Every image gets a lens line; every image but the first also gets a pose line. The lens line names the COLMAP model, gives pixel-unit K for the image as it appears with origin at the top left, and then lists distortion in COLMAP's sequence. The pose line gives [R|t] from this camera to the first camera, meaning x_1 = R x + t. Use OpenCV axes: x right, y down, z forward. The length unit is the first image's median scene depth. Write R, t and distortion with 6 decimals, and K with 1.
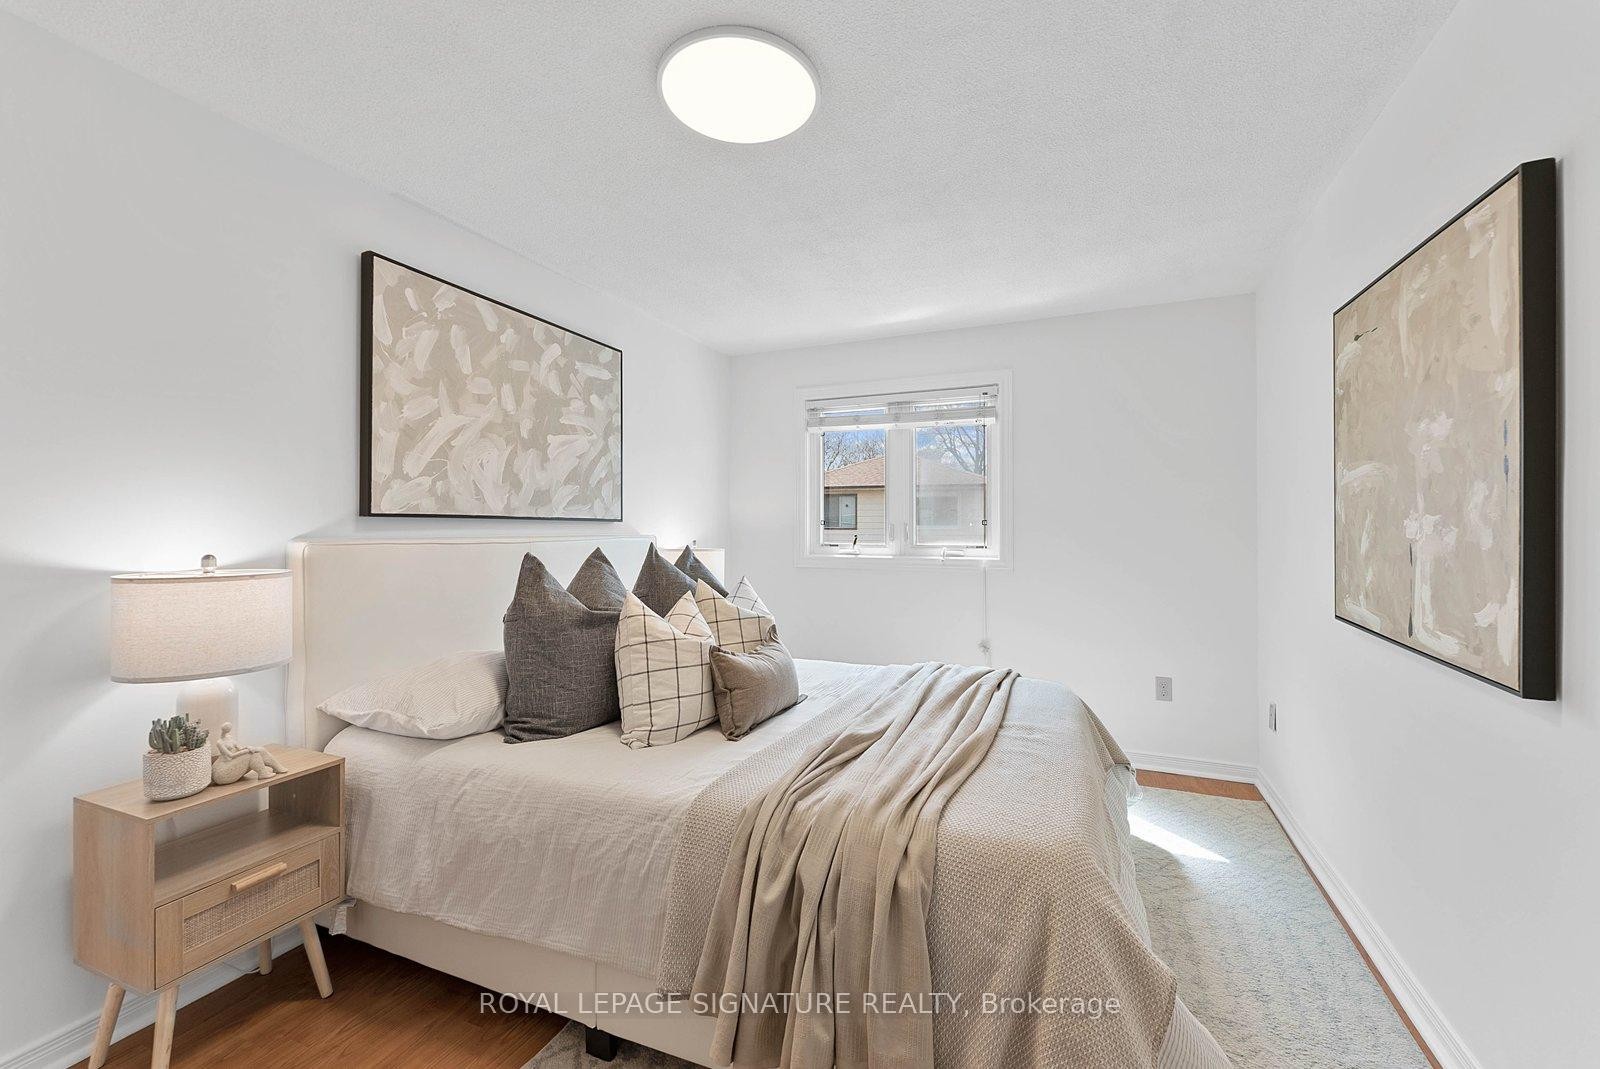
lens RADIAL K [[657.6, 0, 800.0], [0, 657.6, 534.5], [0, 0, 1]] dist [0.002163, 0.000267]
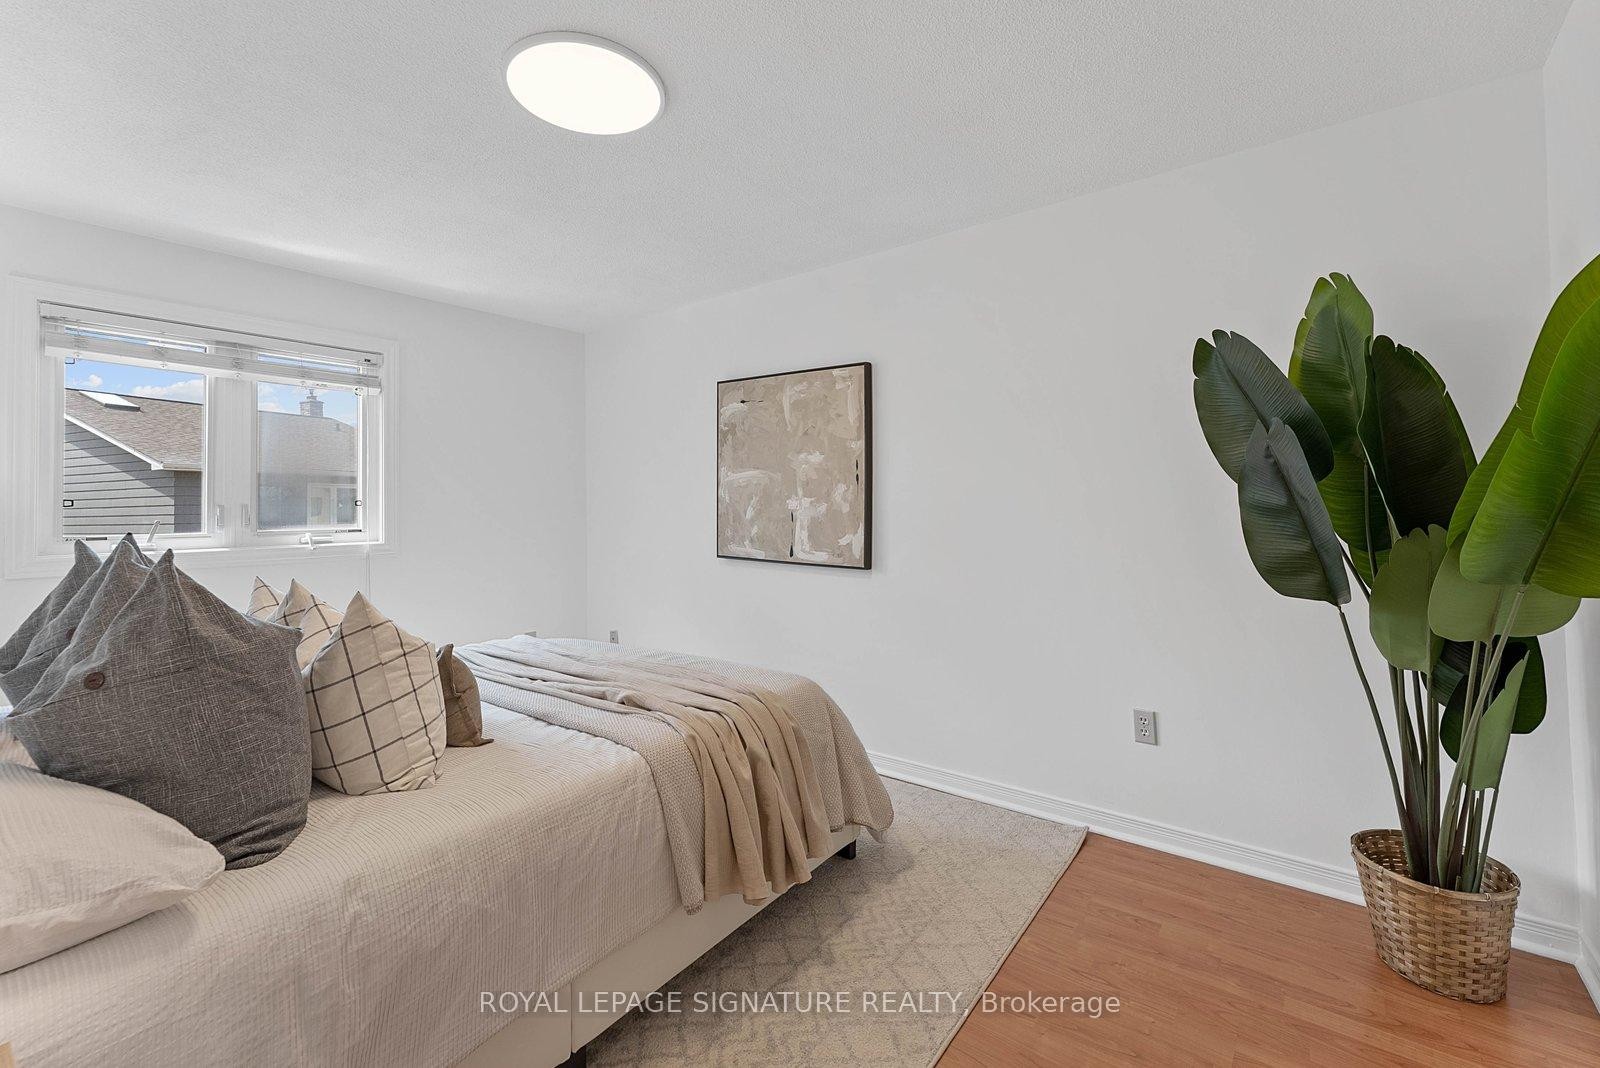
lens RADIAL K [[703.6, 0, 803.3], [0, 703.6, 498.8], [0, 0, 1]] dist [0.000459, -0.000100]
pose [[0.228596, 0.008582, 0.973484, -1.151253], [0.021212, 0.999680, -0.013794, 0.004541], [-0.973290, 0.023803, 0.228340, 0.436988]]
